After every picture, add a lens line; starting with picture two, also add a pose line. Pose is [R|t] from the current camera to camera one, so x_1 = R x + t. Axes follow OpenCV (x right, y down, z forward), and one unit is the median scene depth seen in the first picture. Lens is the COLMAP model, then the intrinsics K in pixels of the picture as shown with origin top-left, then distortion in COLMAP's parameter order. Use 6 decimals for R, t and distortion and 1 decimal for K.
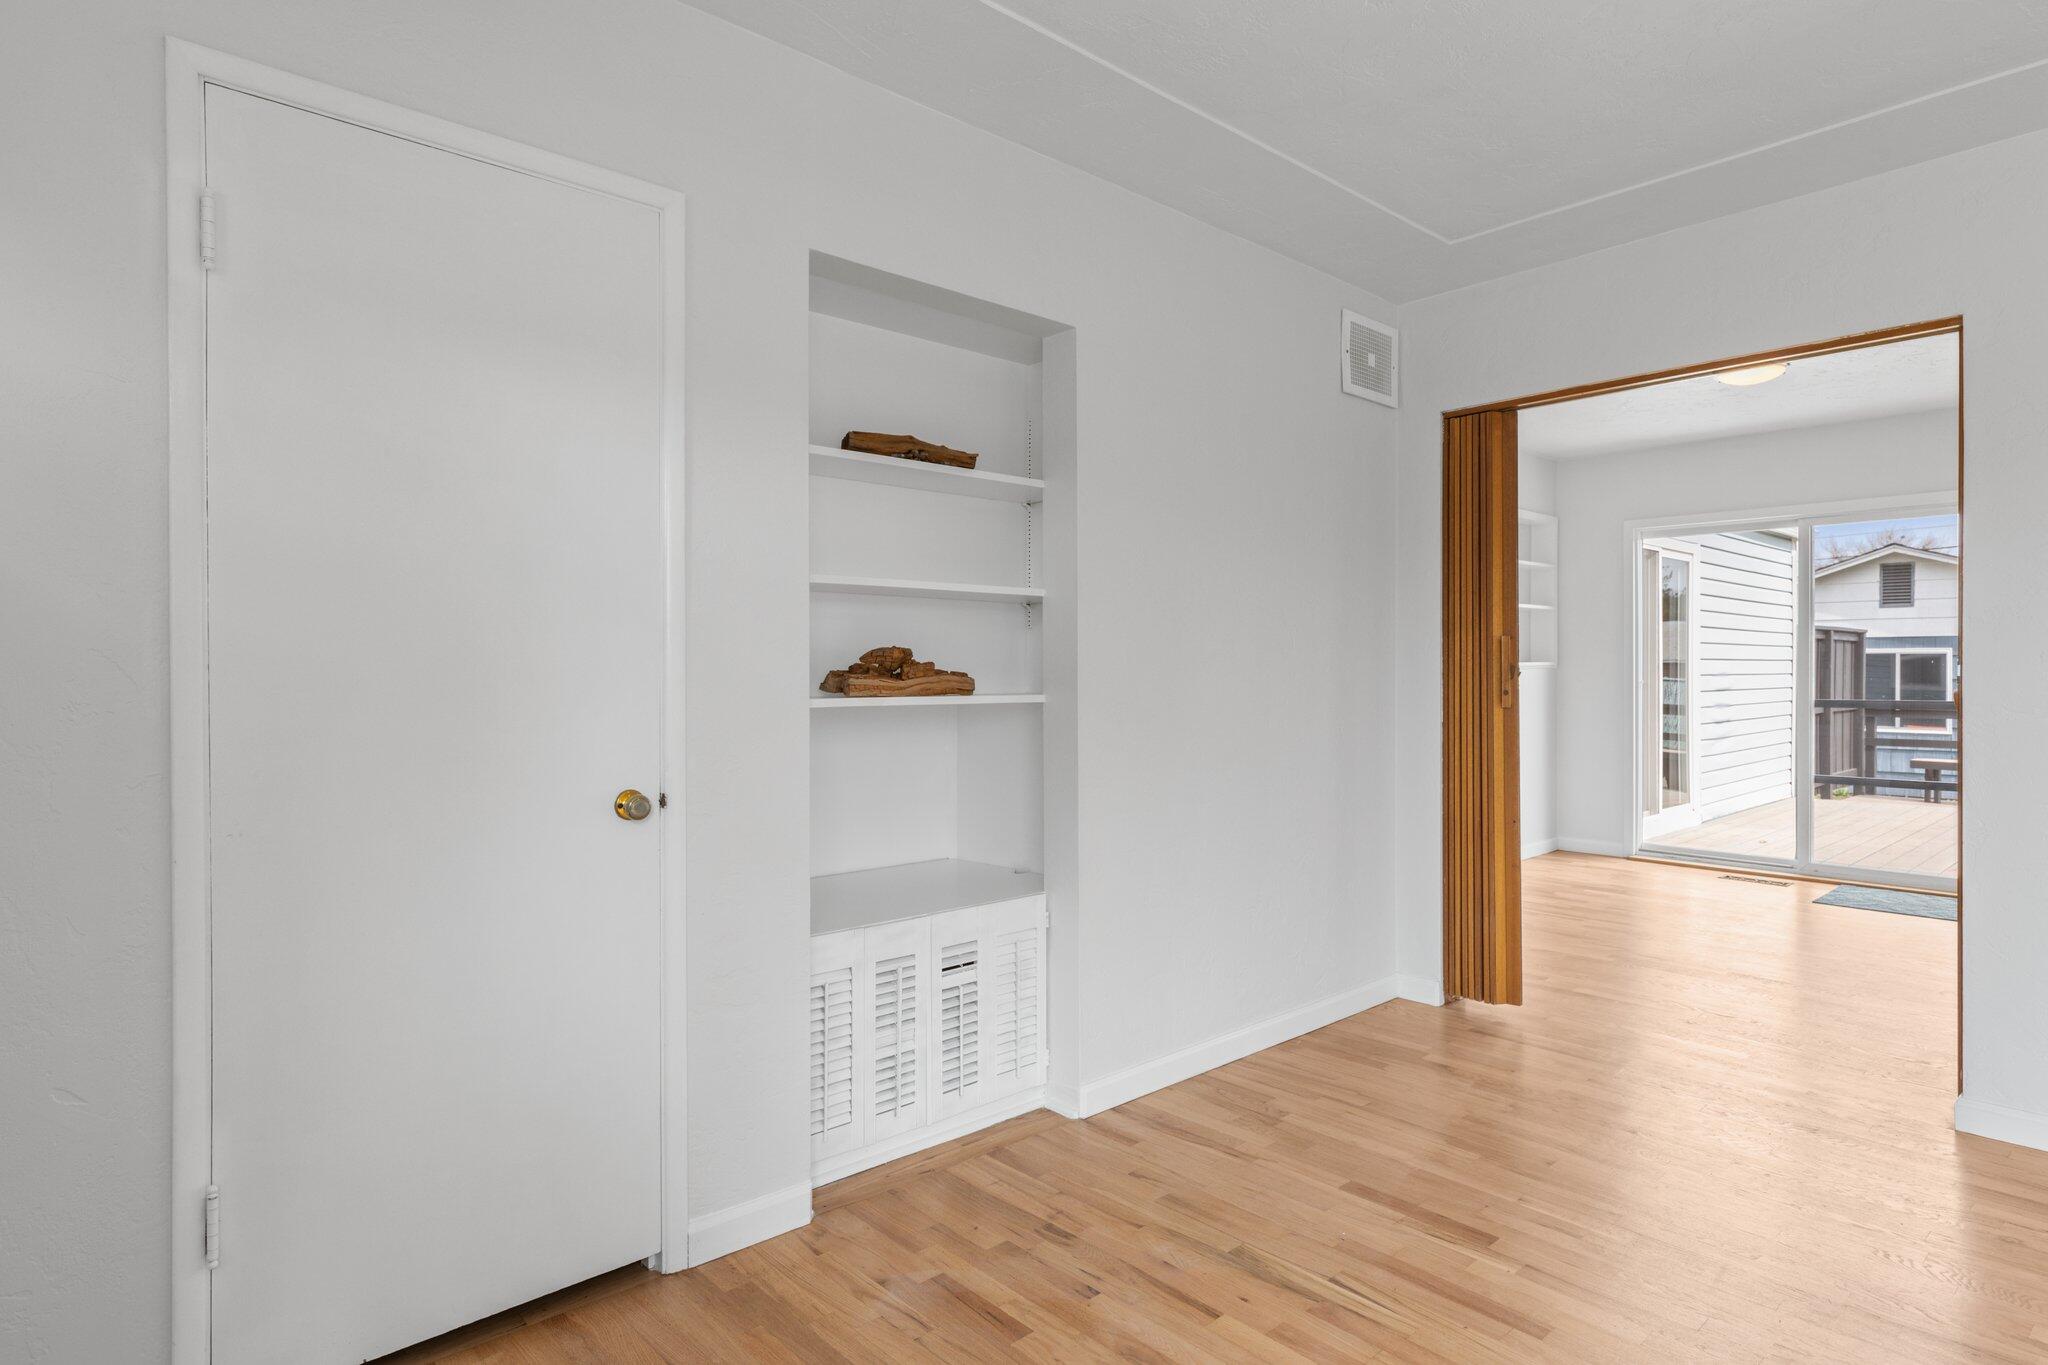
lens RADIAL K [[1098.3, 0, 1024.0], [0, 1098.3, 682.5], [0, 0, 1]] dist [-0.004091, -0.000599]
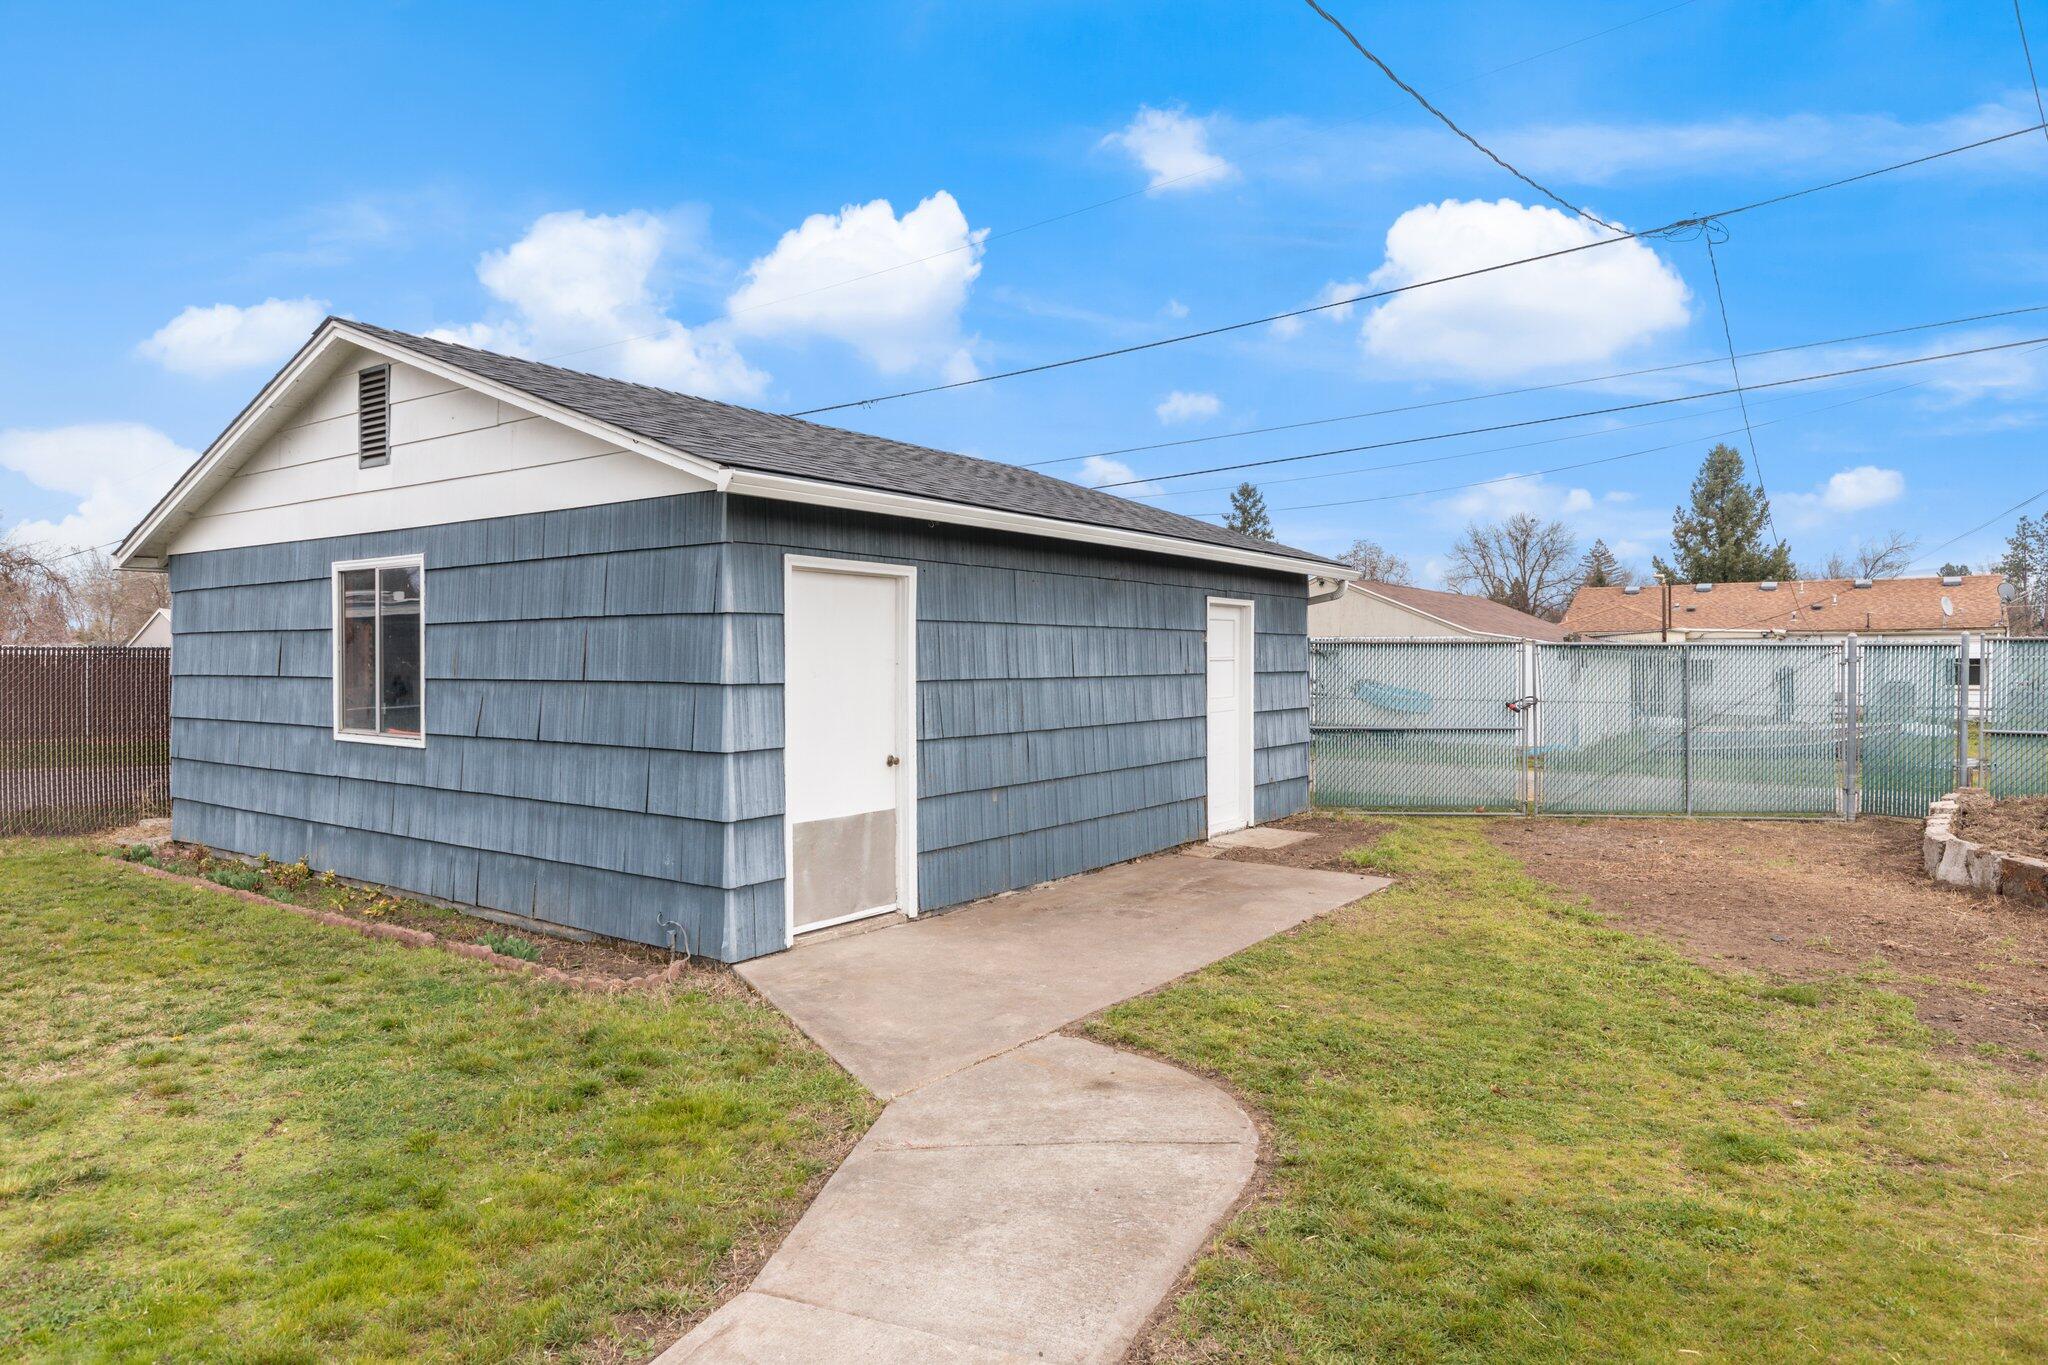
lens RADIAL K [[1201.6, 0, 1039.8], [0, 1201.6, 676.8], [0, 0, 1]] dist [0.001095, 0.000237]
pose [[0.973577, 0.002071, 0.228349, 1.185479], [-0.003140, 0.999986, 0.004315, 0.018852], [-0.228337, -0.004918, 0.973570, 0.568982]]
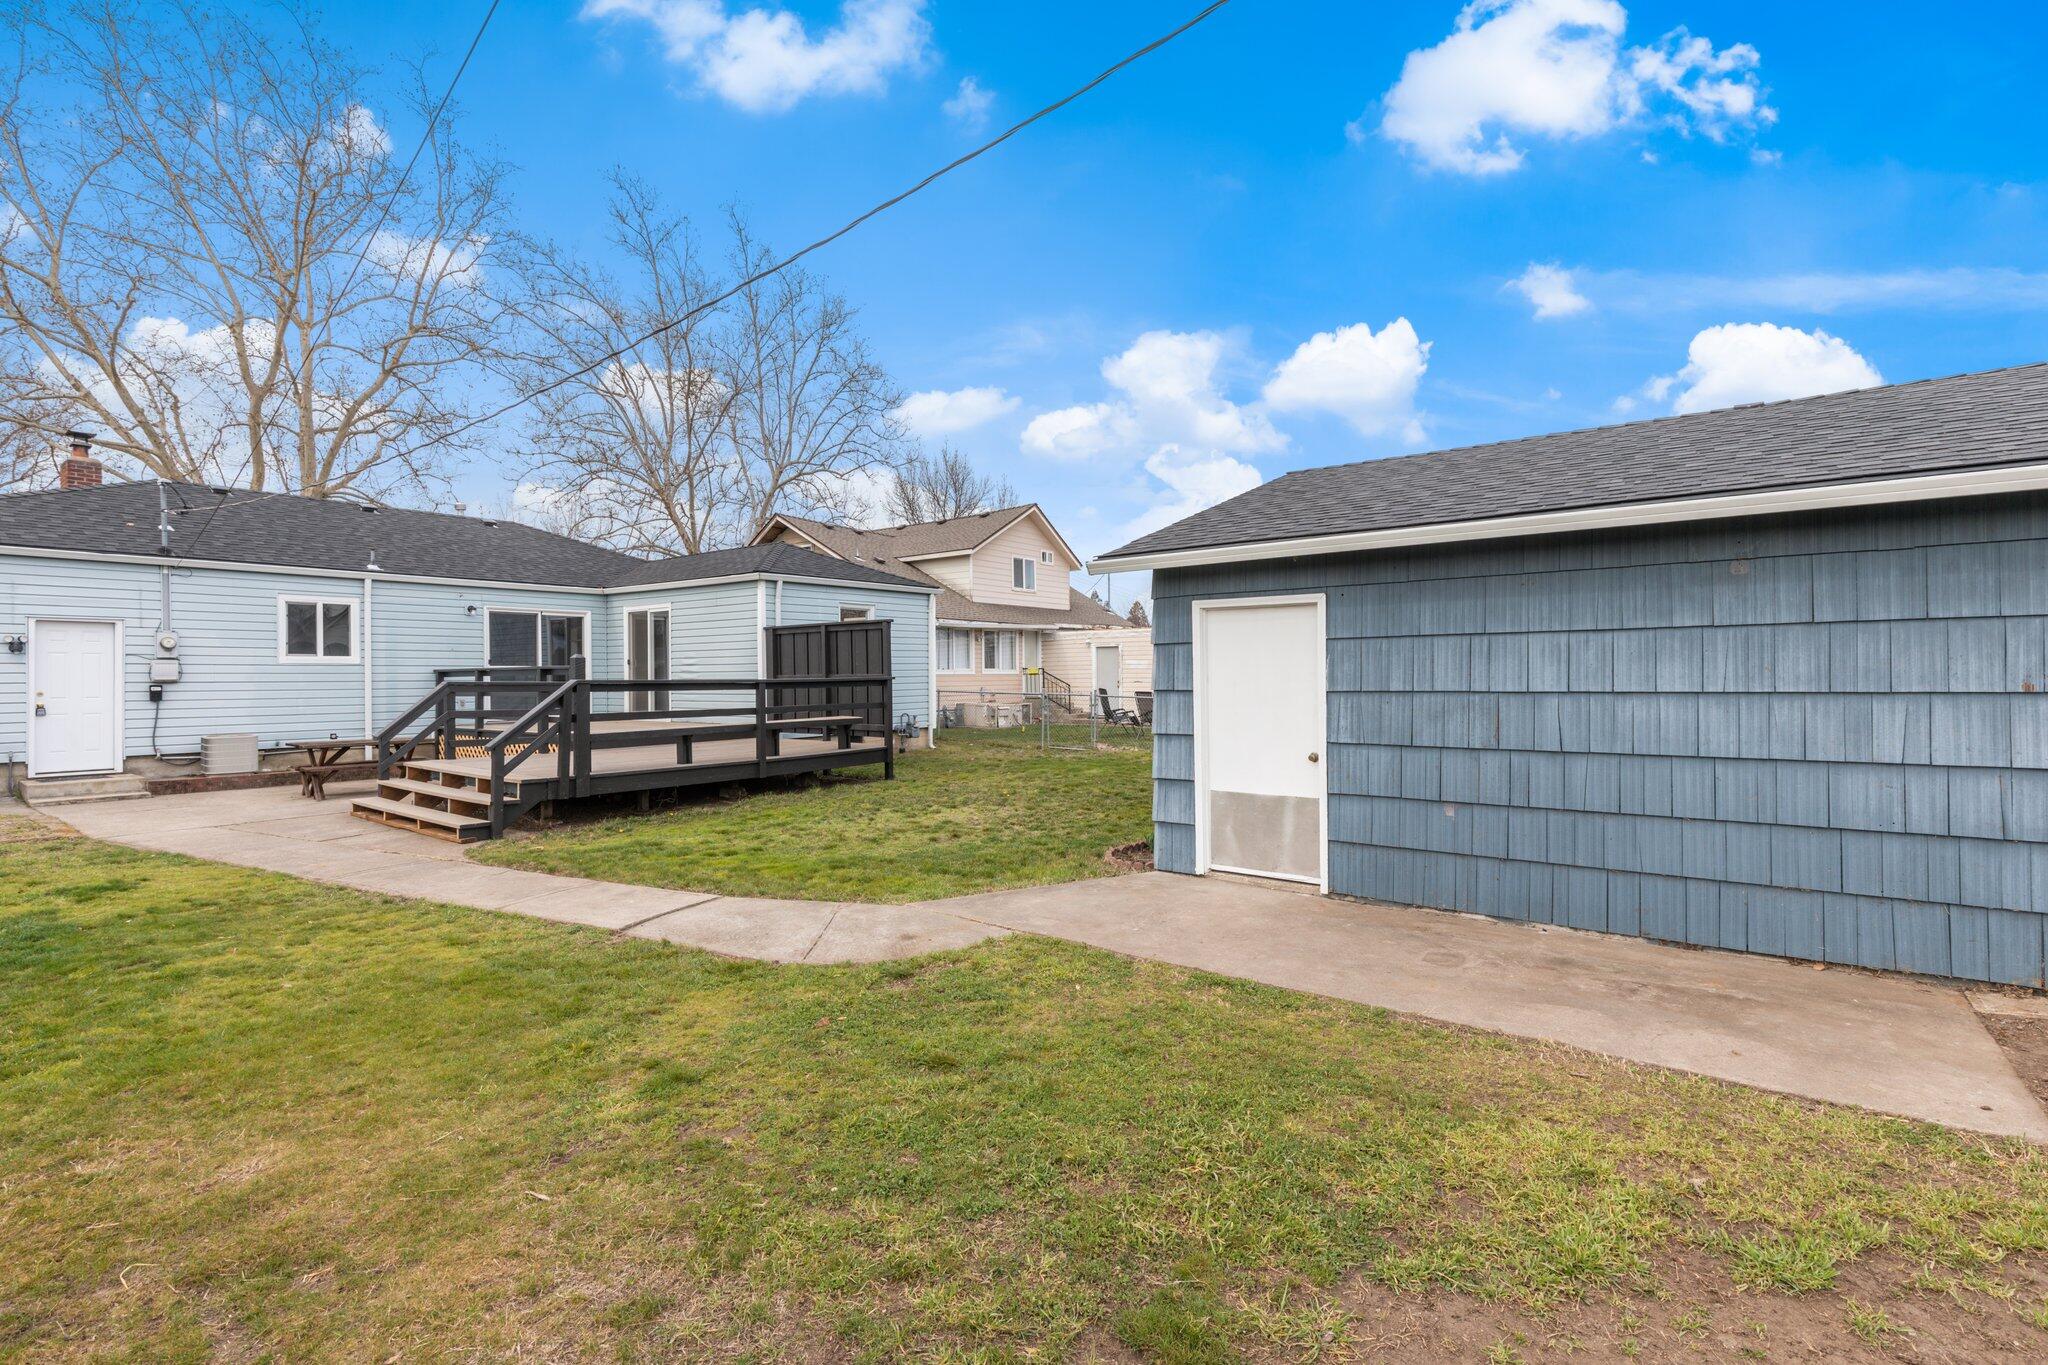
lens RADIAL K [[918.9, 0, 1035.8], [0, 918.9, 677.0], [0, 0, 1]] dist [0.006839, -0.000470]
pose [[0.199992, 0.002932, -0.979793, 1.698762], [-0.004718, 0.999987, 0.002030, 0.015499], [0.979786, 0.004216, 0.200003, 0.864247]]
